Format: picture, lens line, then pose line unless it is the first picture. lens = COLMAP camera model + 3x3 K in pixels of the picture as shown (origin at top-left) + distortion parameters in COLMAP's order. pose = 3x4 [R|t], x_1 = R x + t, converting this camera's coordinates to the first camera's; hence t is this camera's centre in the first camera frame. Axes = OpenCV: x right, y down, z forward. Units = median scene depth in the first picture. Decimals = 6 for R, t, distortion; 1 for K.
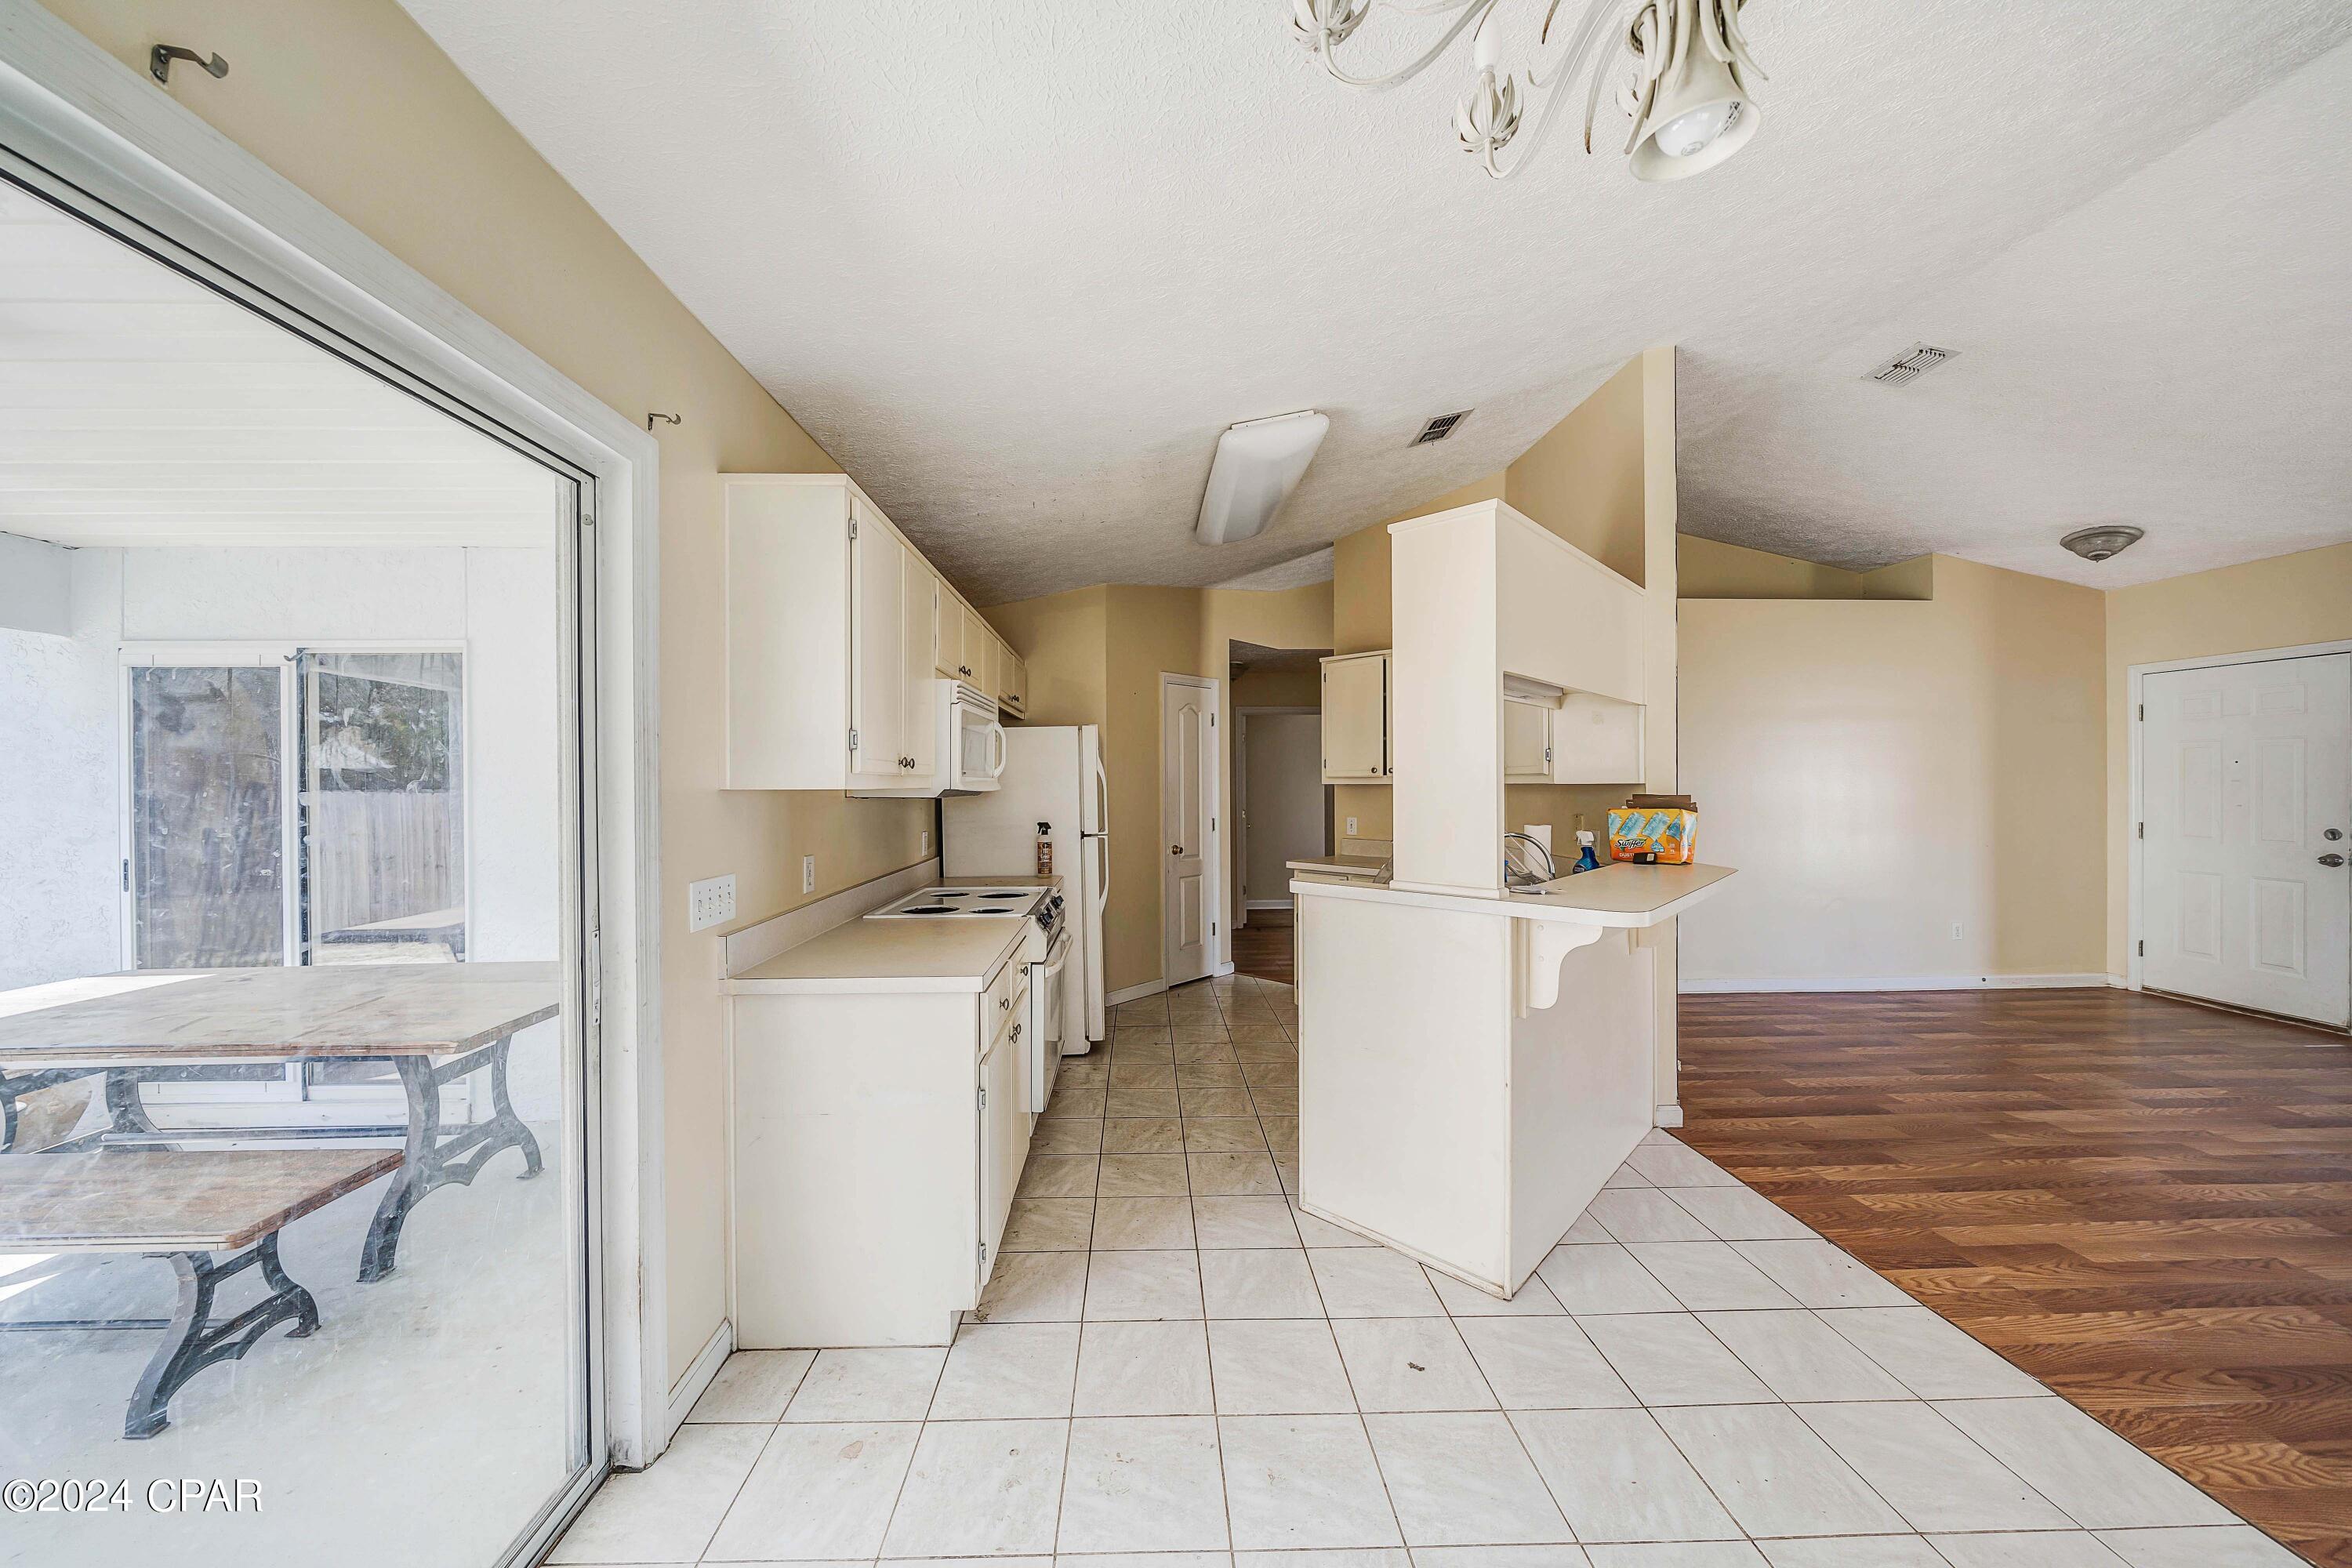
lens RADIAL K [[813.1, 0, 1170.5], [0, 813.1, 788.4], [0, 0, 1]] dist [-0.006516, -0.000052]
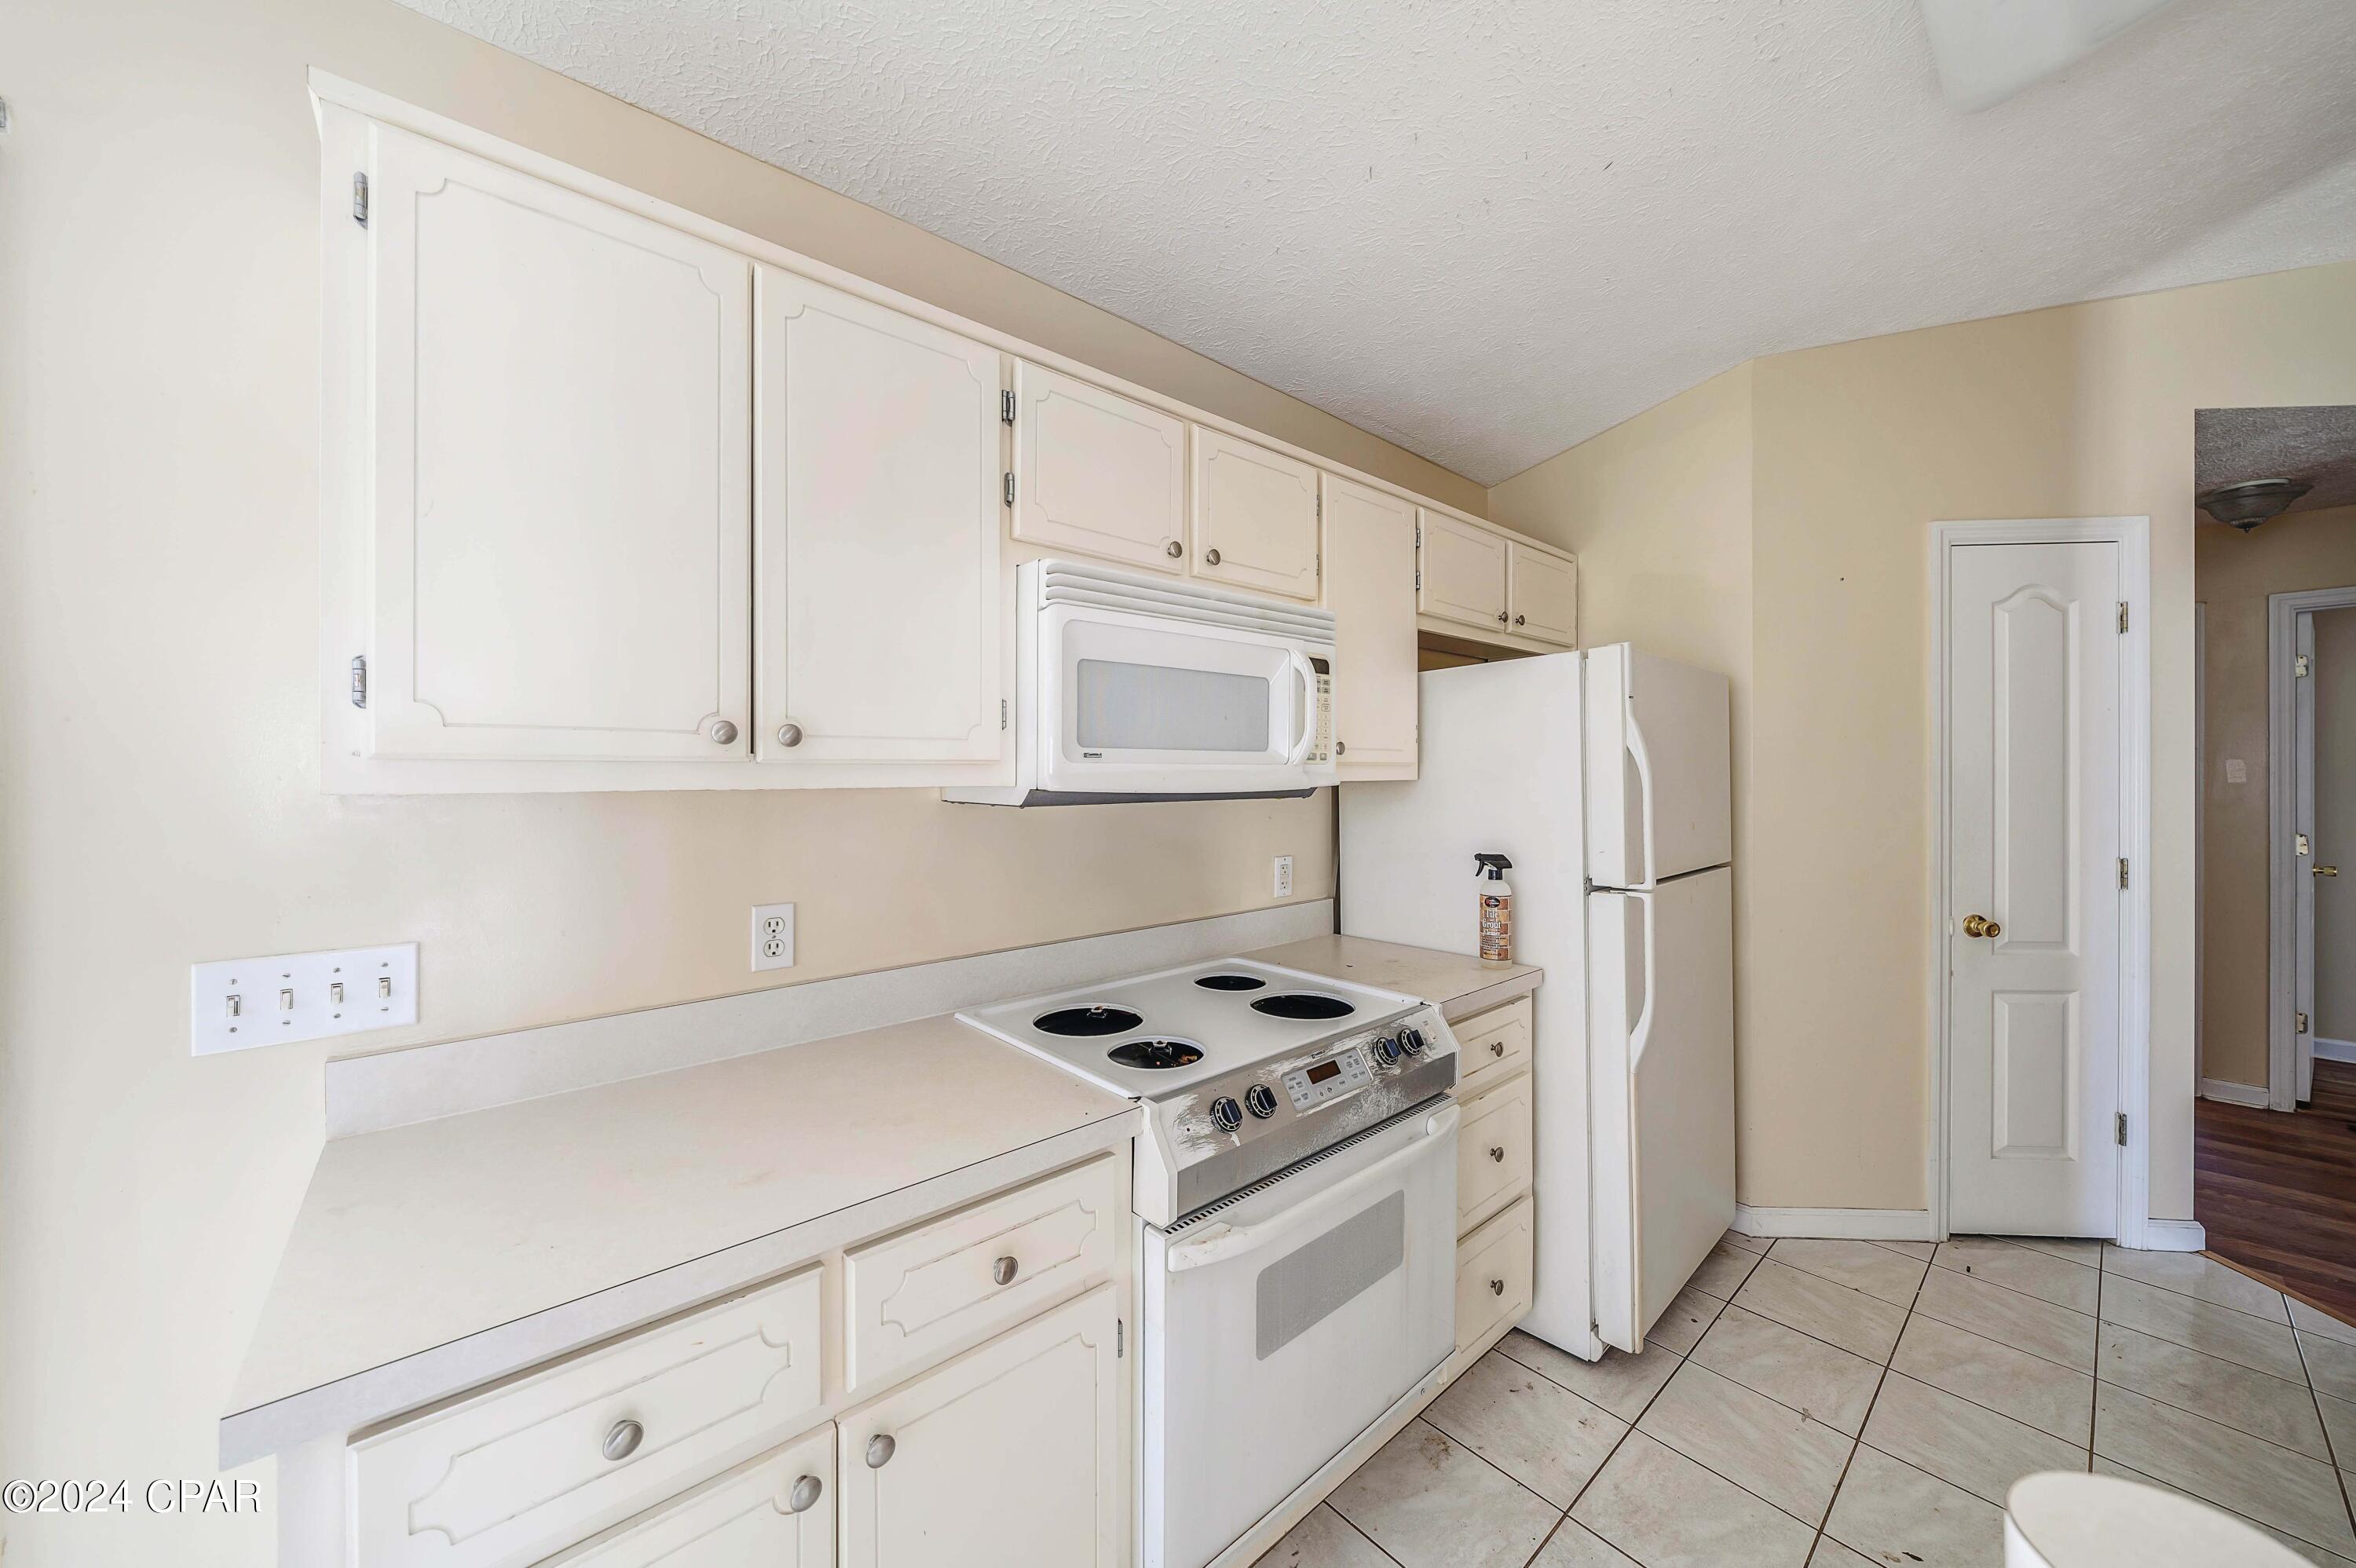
lens RADIAL K [[814.4, 0, 1171.3], [0, 814.4, 785.2], [0, 0, 1]] dist [-0.006516, -0.000052]
pose [[0.619695, 0.000692, -0.784842, 0.106532], [0.002496, 0.999993, 0.002853, -0.001732], [0.784839, -0.003727, 0.619689, 0.528323]]
